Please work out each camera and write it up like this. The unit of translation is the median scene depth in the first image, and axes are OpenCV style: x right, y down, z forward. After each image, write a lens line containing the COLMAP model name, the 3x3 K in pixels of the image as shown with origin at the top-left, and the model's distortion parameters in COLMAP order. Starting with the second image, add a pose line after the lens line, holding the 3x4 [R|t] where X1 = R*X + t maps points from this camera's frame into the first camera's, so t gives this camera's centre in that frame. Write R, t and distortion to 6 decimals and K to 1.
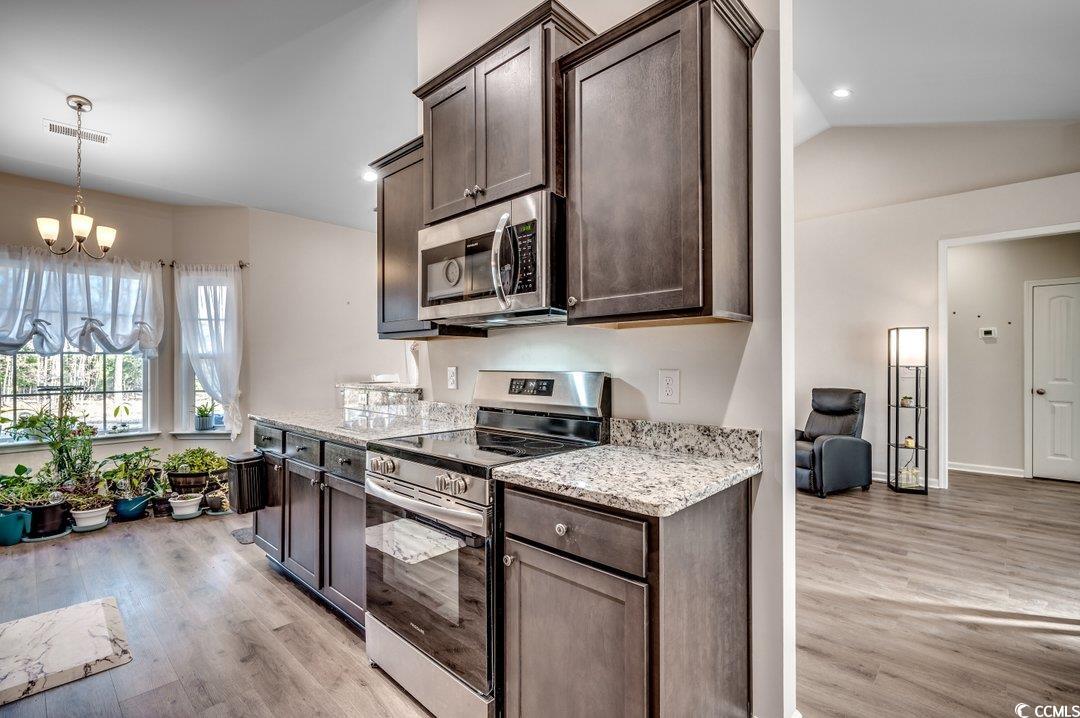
lens RADIAL K [[482.9, 0, 540.3], [0, 482.9, 361.8], [0, 0, 1]] dist [-0.002621, -0.000345]
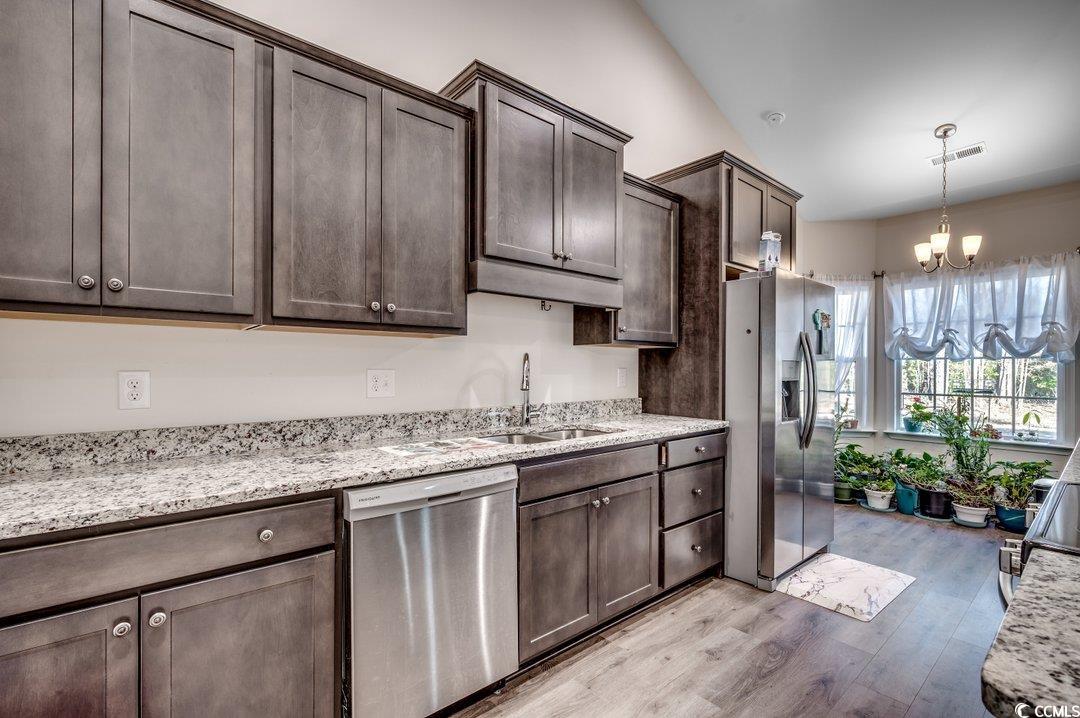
lens RADIAL K [[484.4, 0, 541.5], [0, 484.4, 368.5], [0, 0, 1]] dist [-0.002538, -0.000030]
pose [[-0.121452, 0.002919, -0.992593, 0.190051], [0.001687, 0.999995, 0.002734, 0.000314], [0.992596, -0.001343, -0.121456, 0.166123]]
